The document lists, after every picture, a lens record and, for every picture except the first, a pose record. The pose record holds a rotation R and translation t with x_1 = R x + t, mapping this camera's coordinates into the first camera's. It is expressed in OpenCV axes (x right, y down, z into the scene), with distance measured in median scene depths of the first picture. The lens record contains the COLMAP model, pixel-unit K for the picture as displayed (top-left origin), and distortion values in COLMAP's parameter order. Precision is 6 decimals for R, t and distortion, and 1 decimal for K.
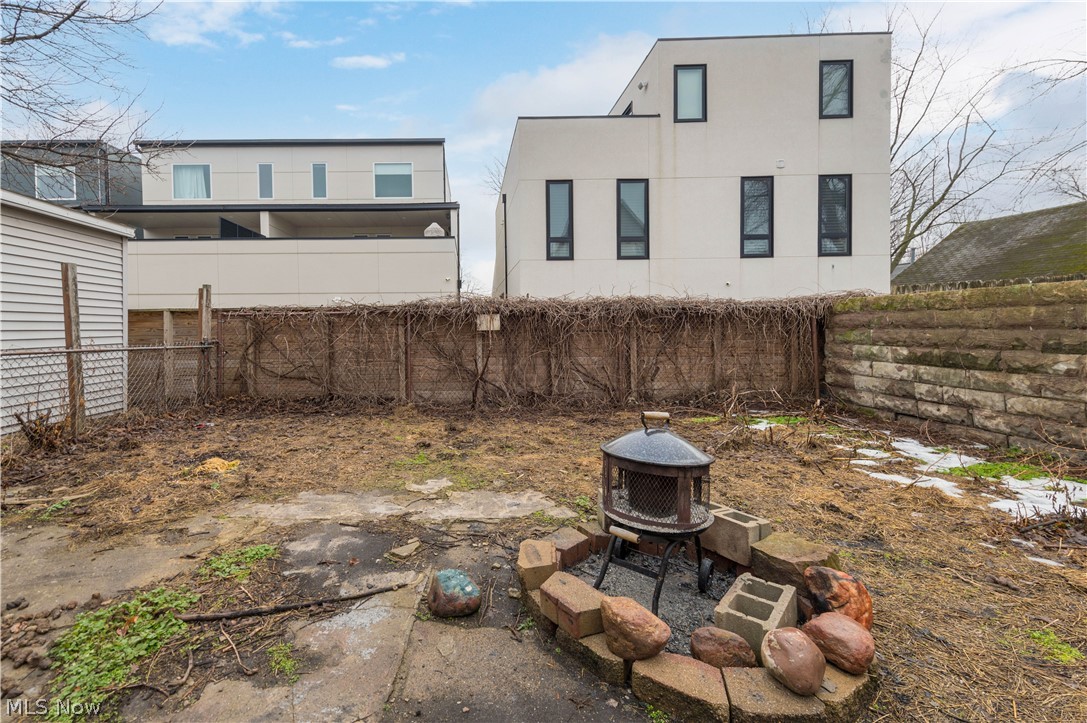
lens RADIAL K [[433.8, 0, 561.1], [0, 433.8, 330.4], [0, 0, 1]] dist [0.001198, 0.000086]
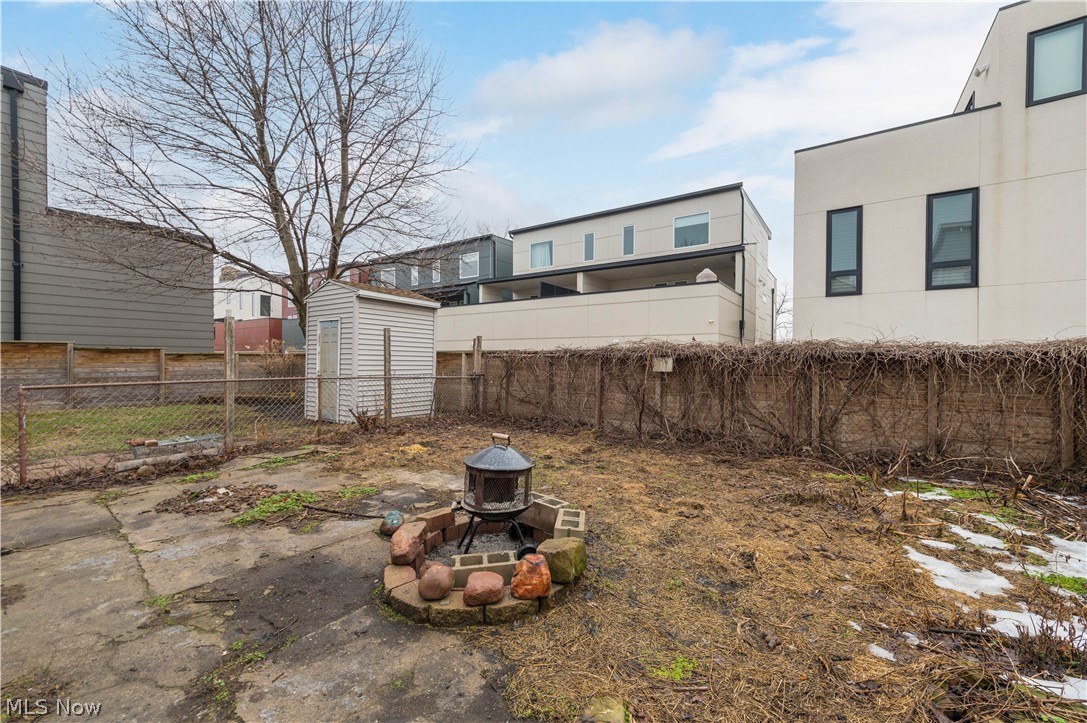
lens RADIAL K [[430.3, 0, 626.0], [0, 430.3, 361.8], [0, 0, 1]] dist [-0.006985, 0.000105]
pose [[0.862278, 0.013351, -0.506260, 0.108988], [-0.023715, 0.999620, -0.014030, -0.002274], [0.505880, 0.024104, 0.862267, -0.000768]]
